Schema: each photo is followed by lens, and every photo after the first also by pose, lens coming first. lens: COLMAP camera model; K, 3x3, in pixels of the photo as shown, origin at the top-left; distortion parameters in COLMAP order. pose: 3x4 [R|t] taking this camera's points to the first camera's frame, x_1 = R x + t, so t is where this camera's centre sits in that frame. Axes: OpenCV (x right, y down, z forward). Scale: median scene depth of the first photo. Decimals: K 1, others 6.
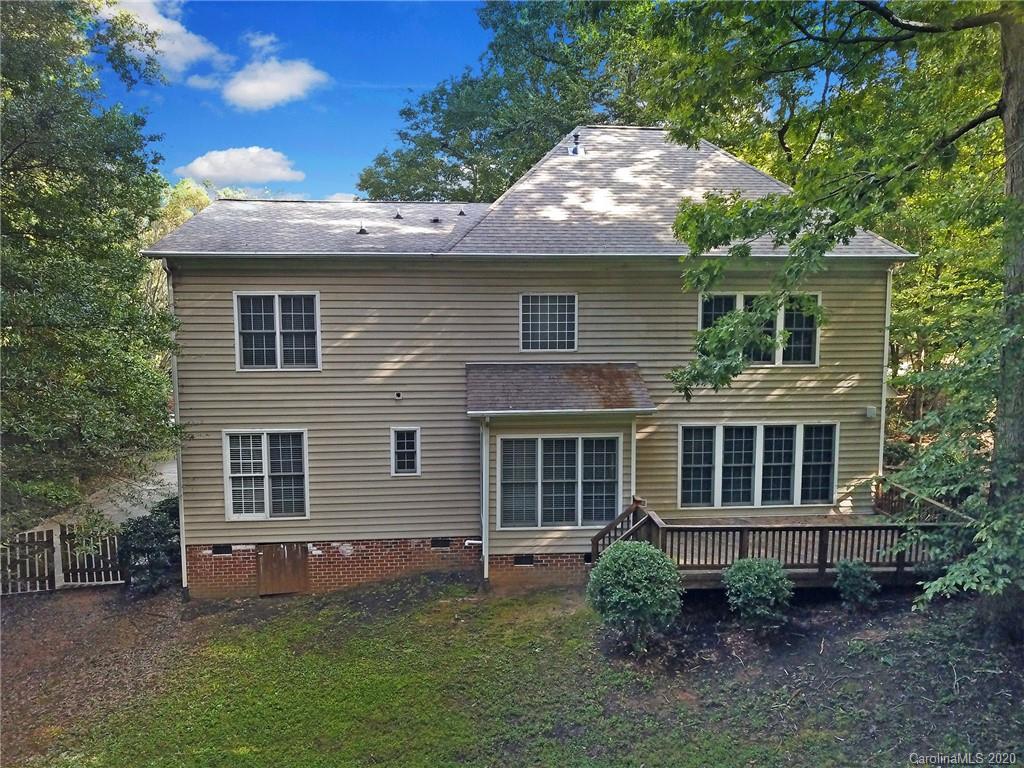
lens RADIAL K [[773.2, 0, 506.5], [0, 773.2, 384.8], [0, 0, 1]] dist [0.020284, -0.005973]
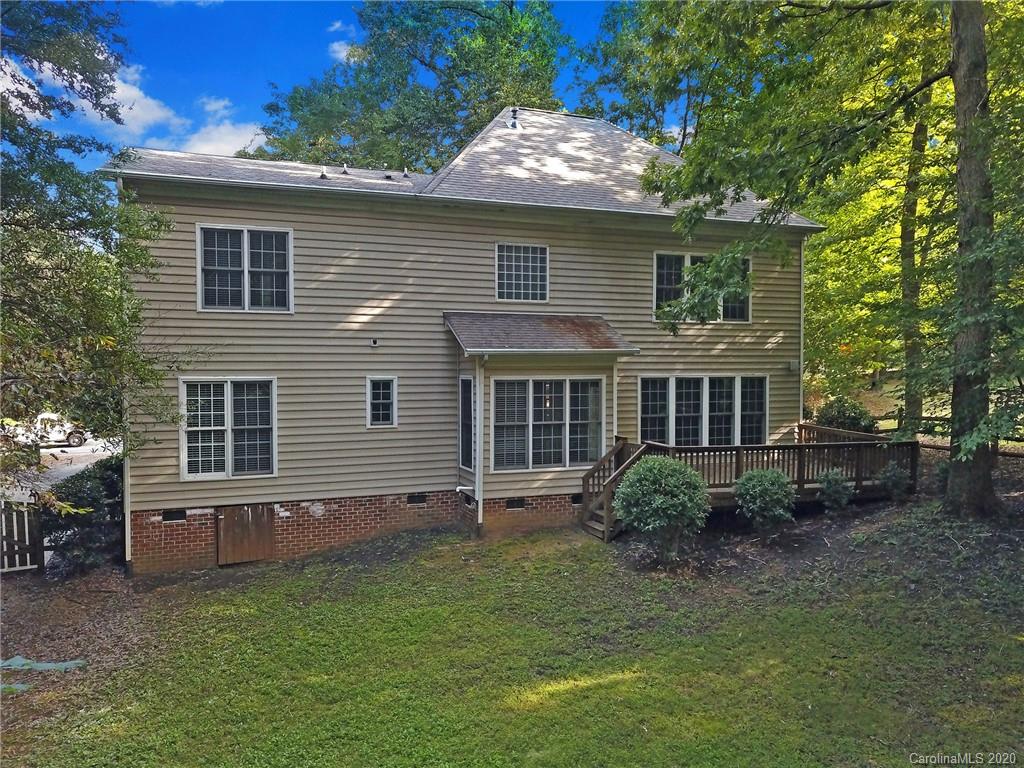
lens RADIAL K [[773.2, 0, 508.5], [0, 773.2, 385.0], [0, 0, 1]] dist [0.020284, -0.005973]
pose [[0.962218, -0.005303, 0.272227, -0.240652], [0.023792, 0.997623, -0.064663, 0.131099], [-0.271237, 0.068697, 0.960058, 0.041659]]
